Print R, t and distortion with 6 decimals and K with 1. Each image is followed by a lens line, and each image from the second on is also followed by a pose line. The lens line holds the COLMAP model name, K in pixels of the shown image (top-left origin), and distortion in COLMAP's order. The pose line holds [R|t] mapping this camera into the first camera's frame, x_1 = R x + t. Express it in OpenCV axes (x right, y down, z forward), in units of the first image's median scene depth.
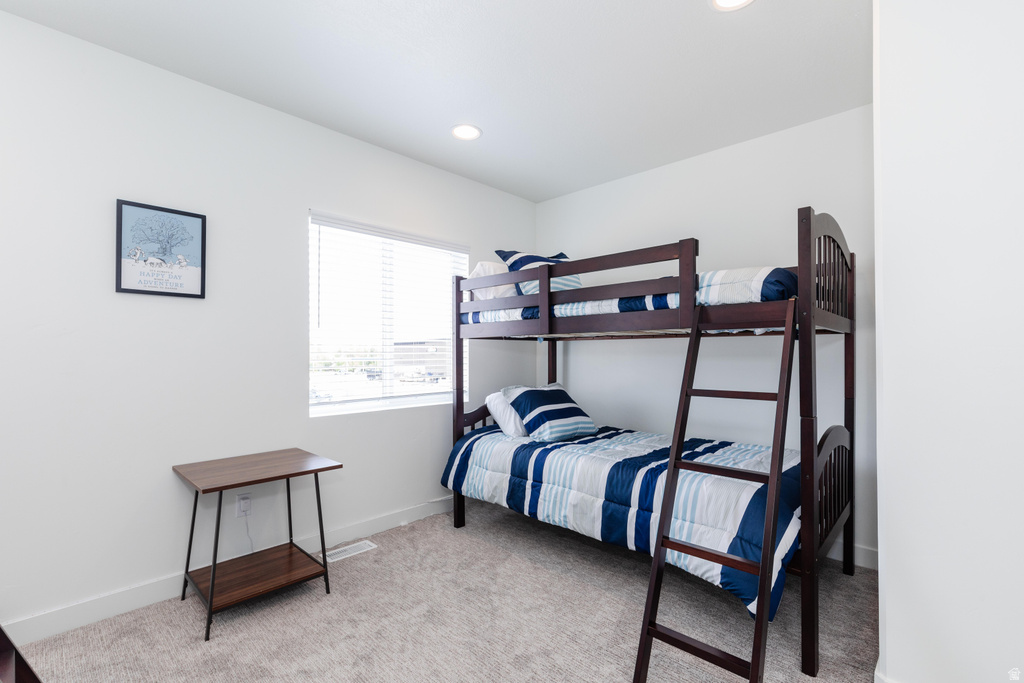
lens RADIAL K [[471.6, 0, 514.9], [0, 471.6, 348.8], [0, 0, 1]] dist [-0.000165, -0.000152]
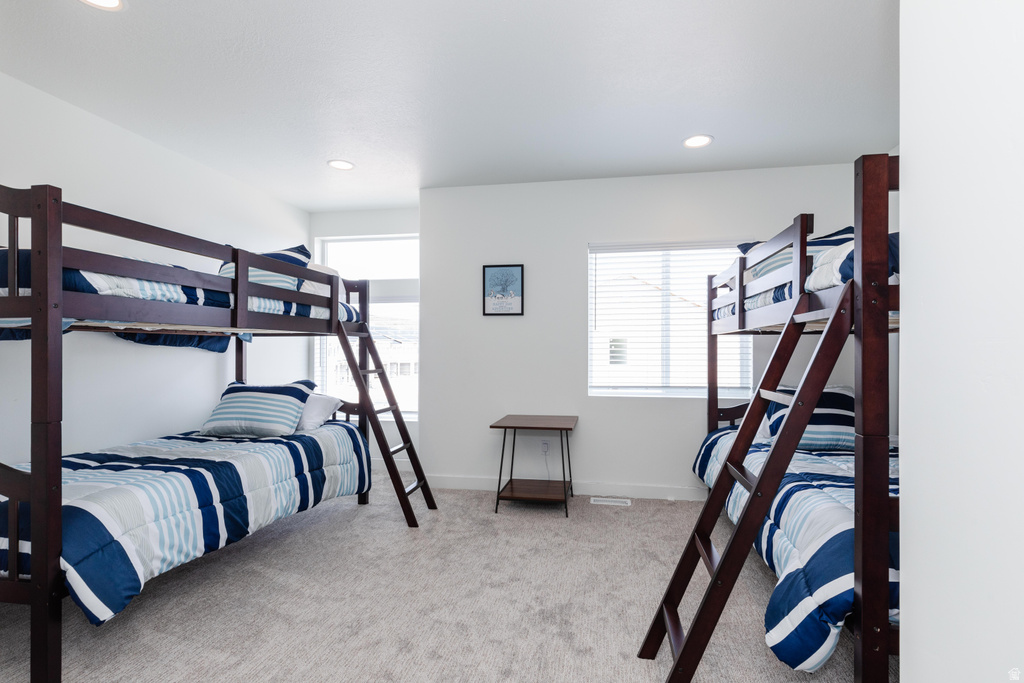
lens RADIAL K [[471.6, 0, 514.9], [0, 471.6, 348.8], [0, 0, 1]] dist [-0.000165, -0.000152]
pose [[0.536880, -0.001243, -0.843658, 0.653126], [0.007355, 0.999968, 0.003207, 0.003196], [0.843627, -0.007927, 0.536872, 0.095389]]
